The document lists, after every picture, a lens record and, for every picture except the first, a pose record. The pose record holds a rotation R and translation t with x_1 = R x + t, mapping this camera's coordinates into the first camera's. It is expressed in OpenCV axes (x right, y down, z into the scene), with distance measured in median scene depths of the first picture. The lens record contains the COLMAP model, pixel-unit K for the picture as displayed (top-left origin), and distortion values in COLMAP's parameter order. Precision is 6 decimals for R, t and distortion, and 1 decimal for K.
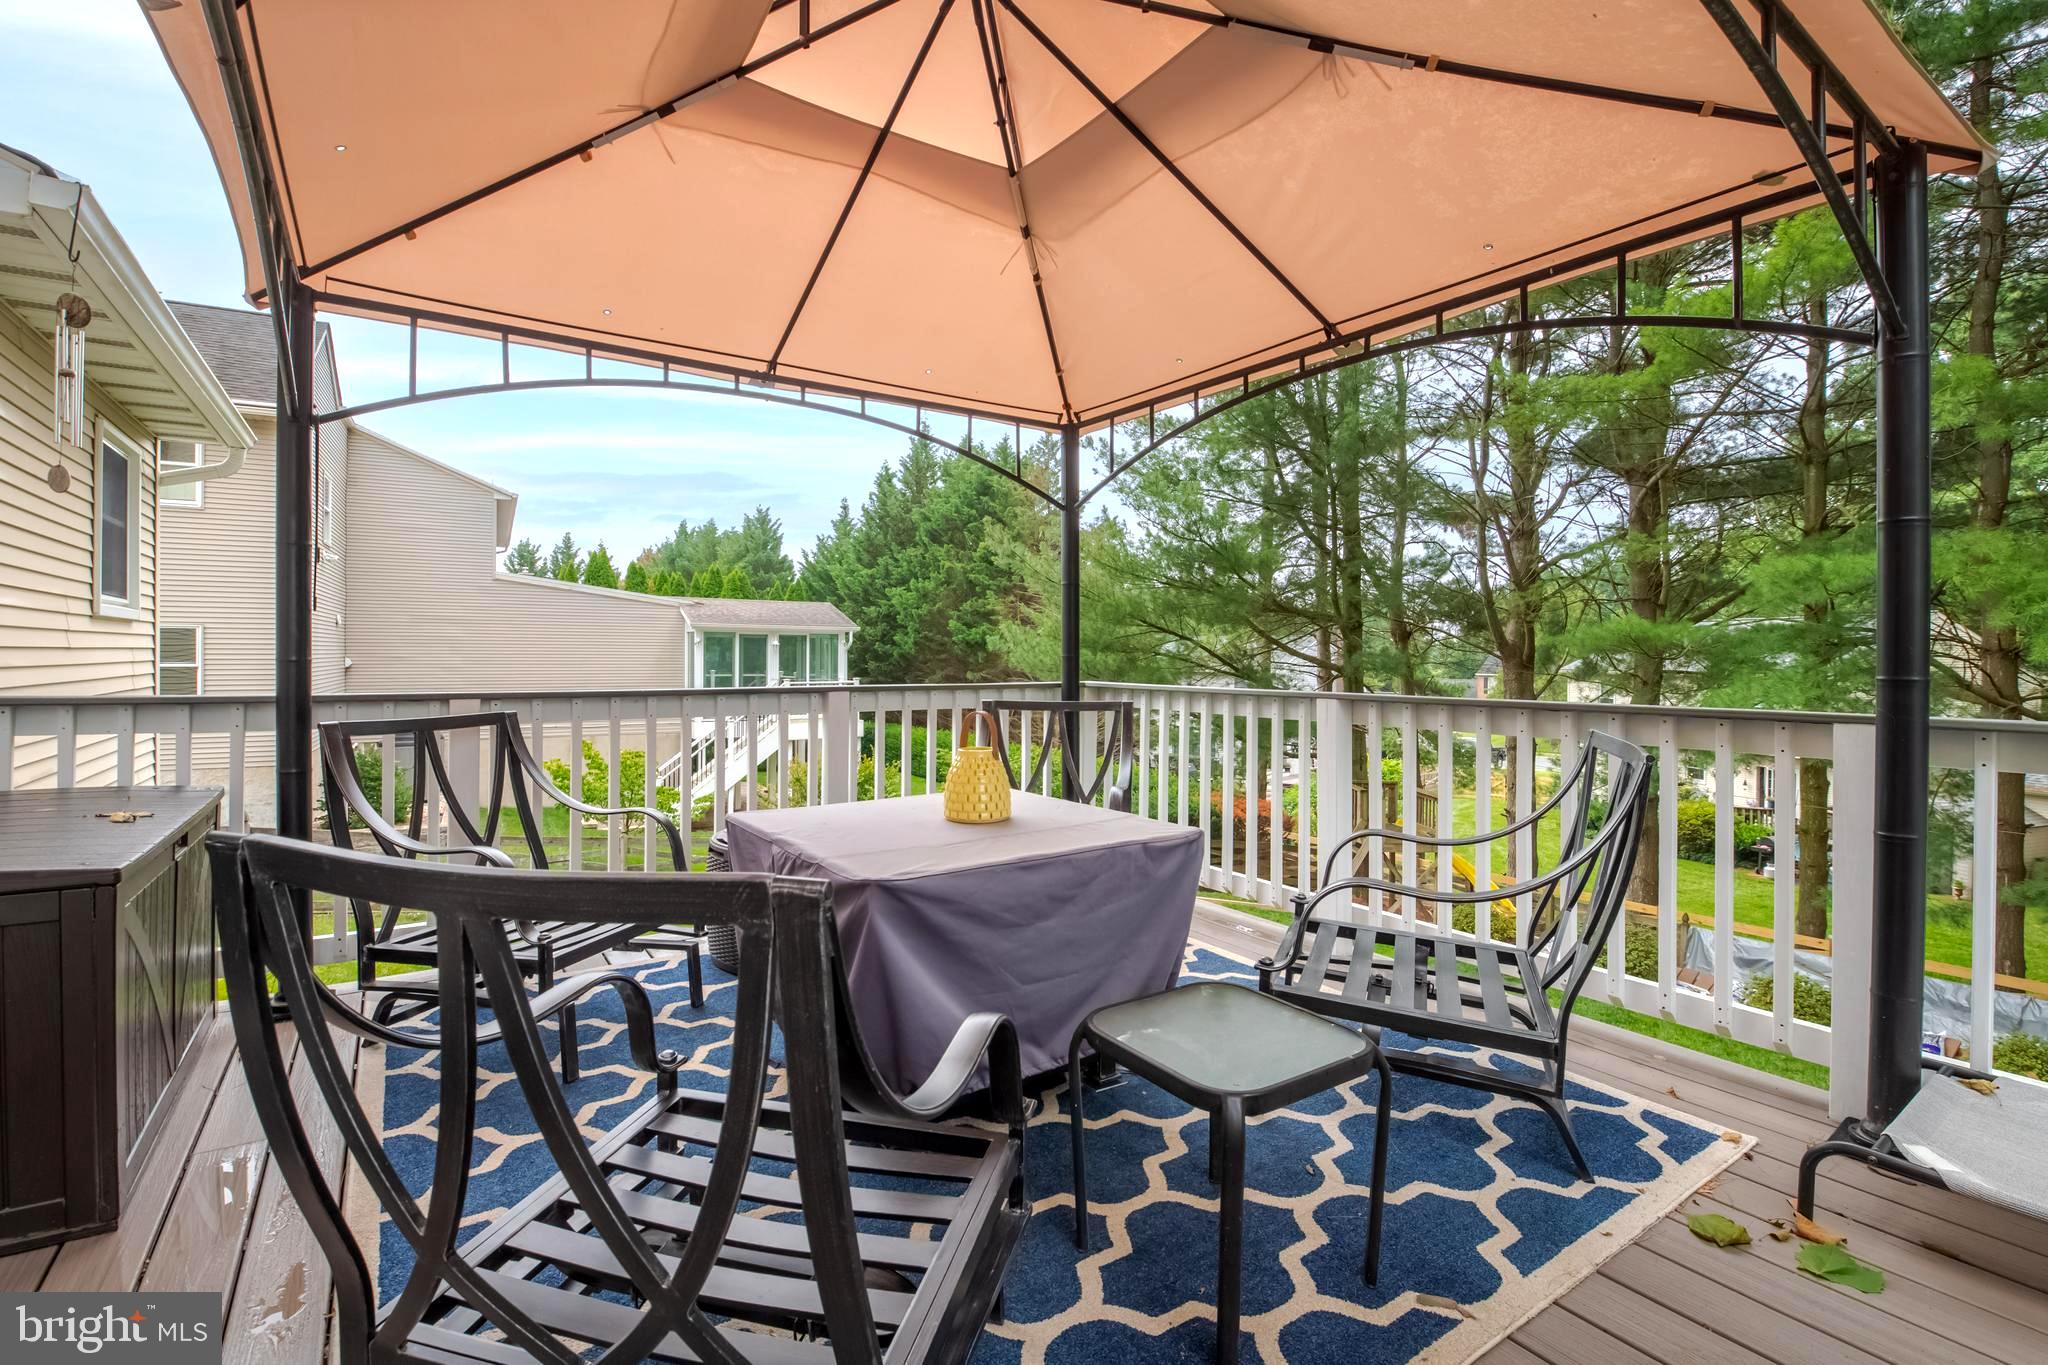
lens RADIAL K [[915.6, 0, 1035.9], [0, 915.6, 662.0], [0, 0, 1]] dist [-0.000748, 0.000108]
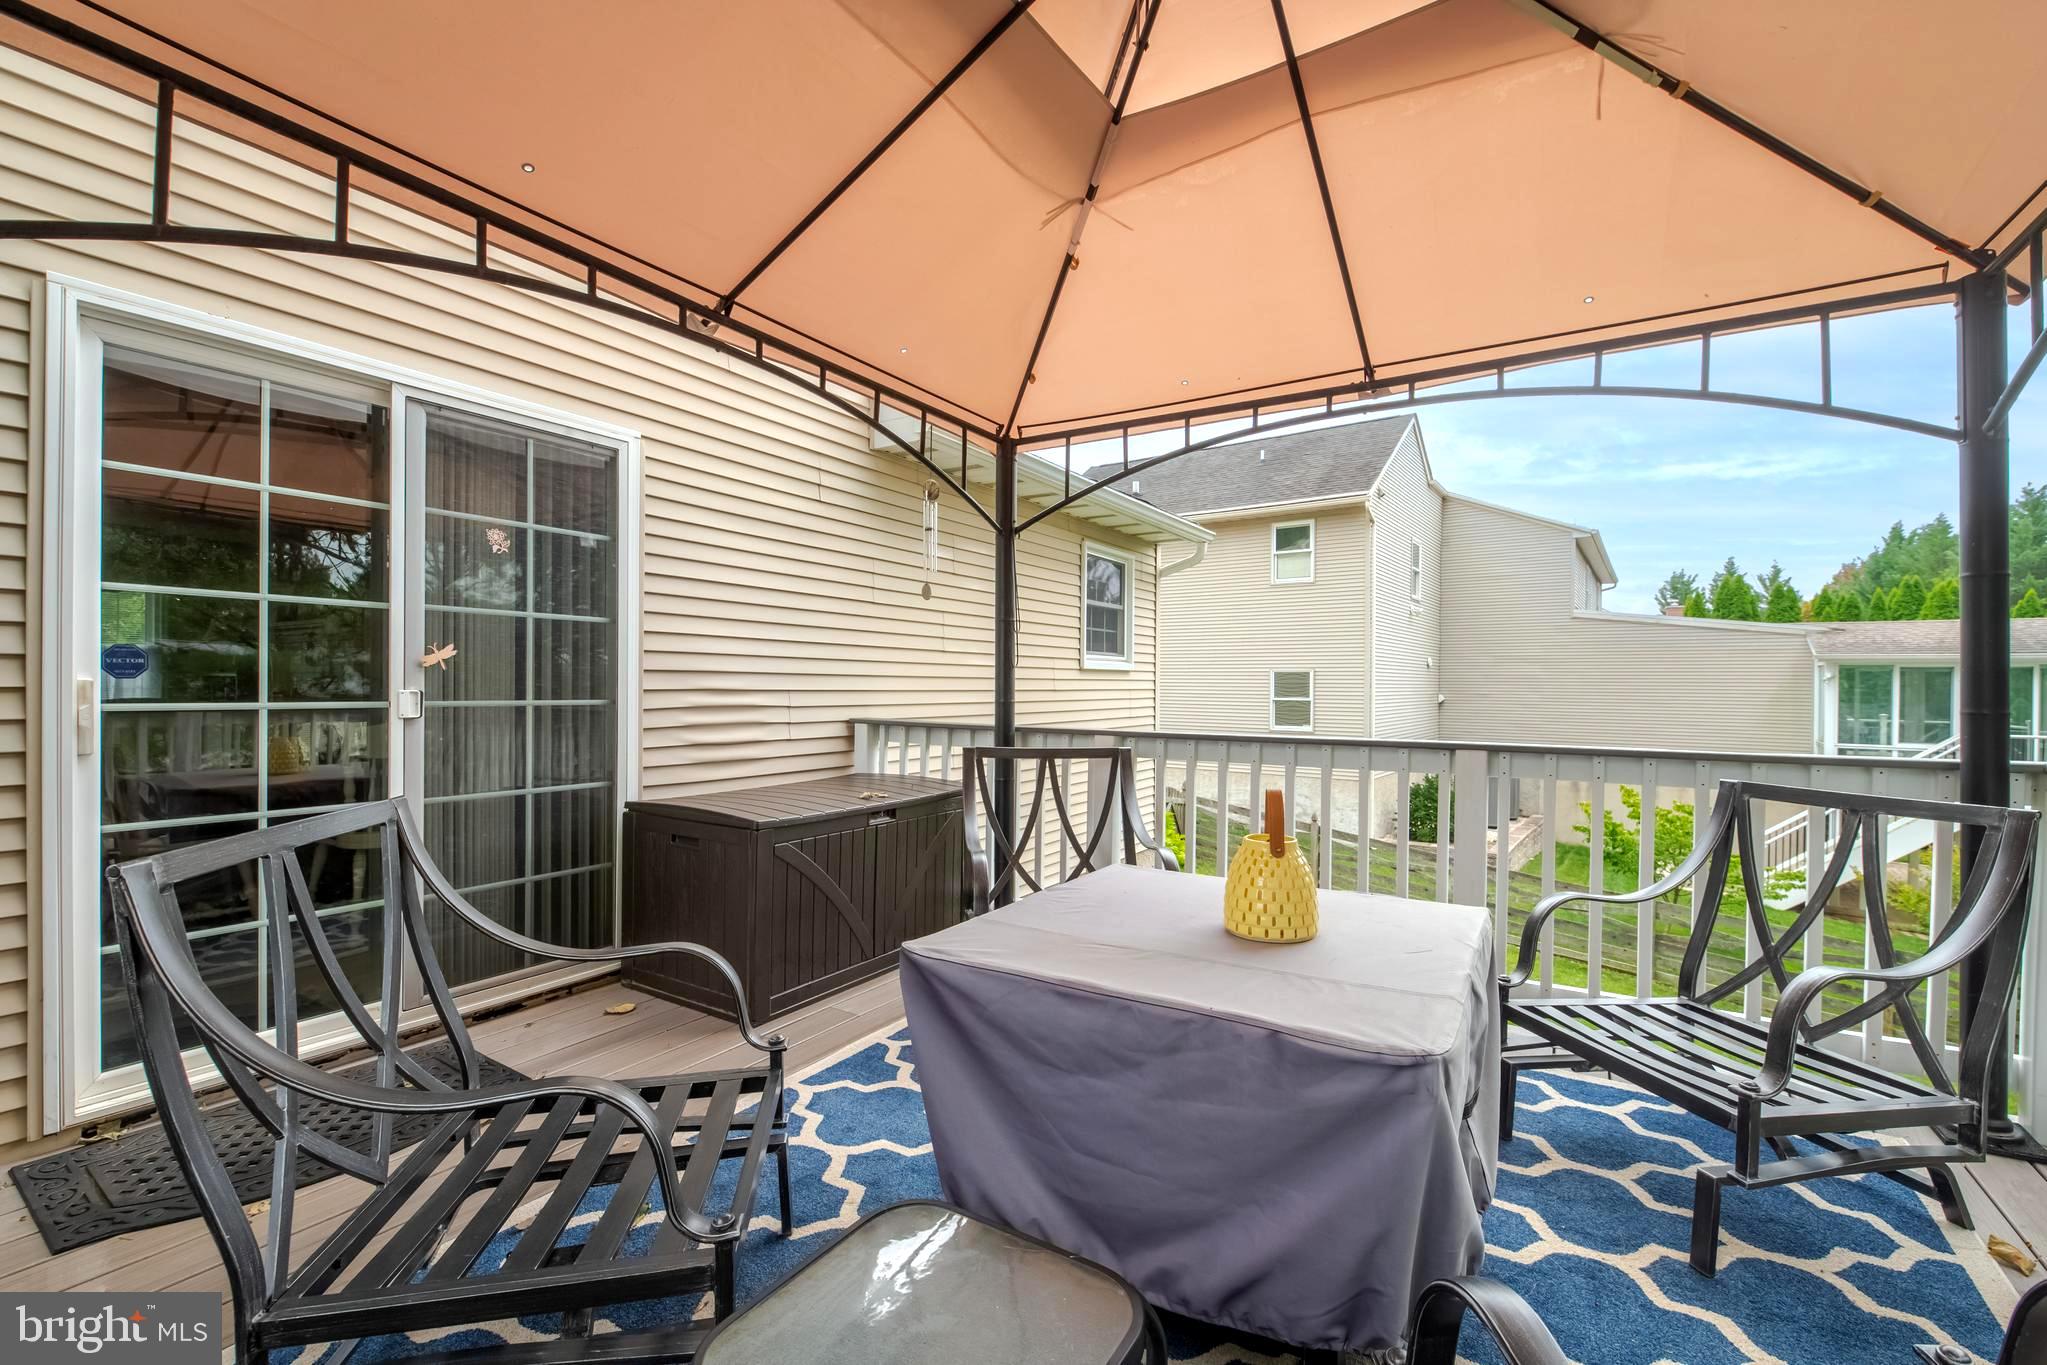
lens RADIAL K [[881.2, 0, 1035.5], [0, 881.2, 691.8], [0, 0, 1]] dist [-0.000180, -0.000180]
pose [[0.395116, 0.007368, -0.918602, 0.337594], [-0.013161, 0.999911, 0.002359, -0.015015], [0.918537, 0.011157, 0.395177, 0.354967]]
